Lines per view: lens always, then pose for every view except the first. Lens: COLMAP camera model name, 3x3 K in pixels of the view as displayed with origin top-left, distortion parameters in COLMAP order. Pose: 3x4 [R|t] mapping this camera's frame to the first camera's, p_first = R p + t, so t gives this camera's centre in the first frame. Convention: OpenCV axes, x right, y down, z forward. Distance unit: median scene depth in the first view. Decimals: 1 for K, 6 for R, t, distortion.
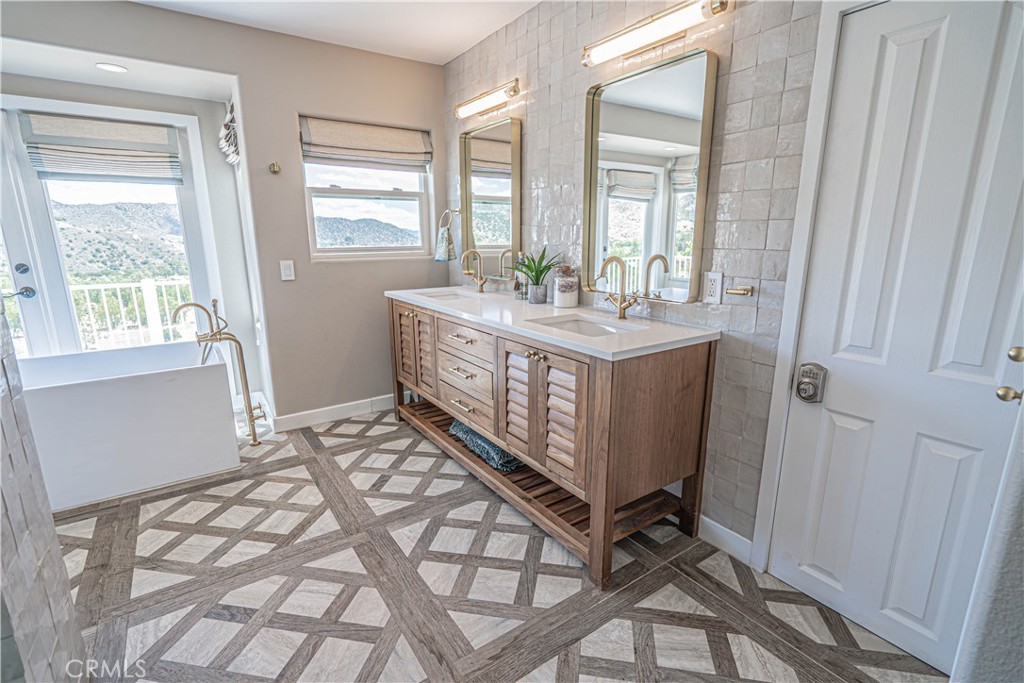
lens RADIAL K [[477.9, 0, 515.6], [0, 477.9, 347.8], [0, 0, 1]] dist [-0.001229, 0.000315]
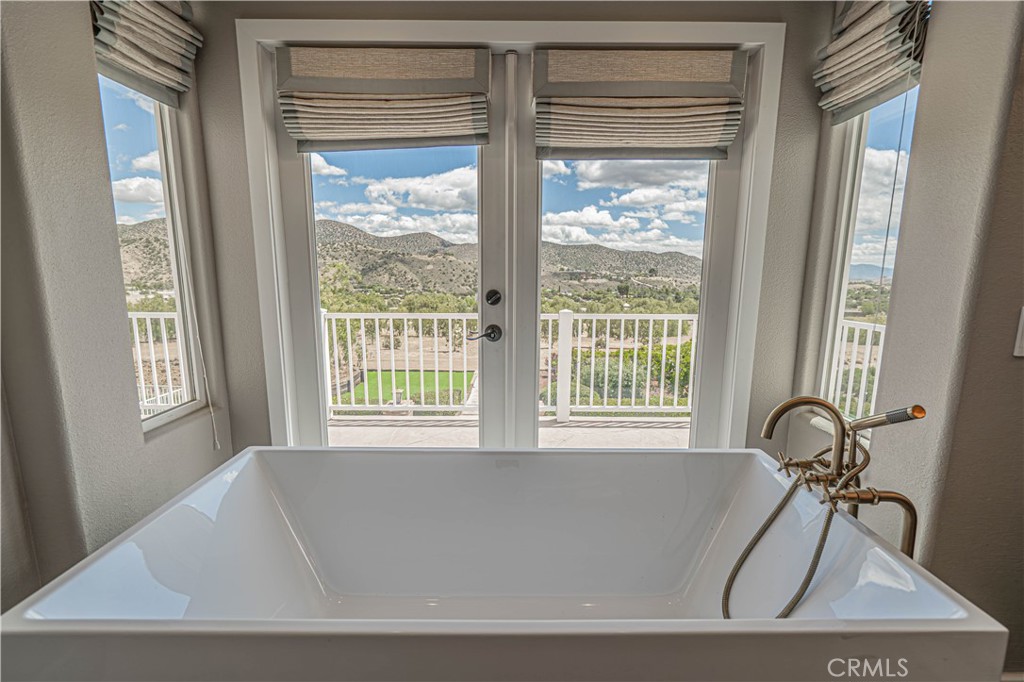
lens RADIAL K [[467.0, 0, 515.4], [0, 467.0, 347.6], [0, 0, 1]] dist [-0.004930, 0.000406]
pose [[0.820987, 0.104937, -0.561221, -0.761858], [-0.139323, 0.990071, -0.018688, -0.106784], [0.553687, 0.093534, 0.827455, 0.582301]]
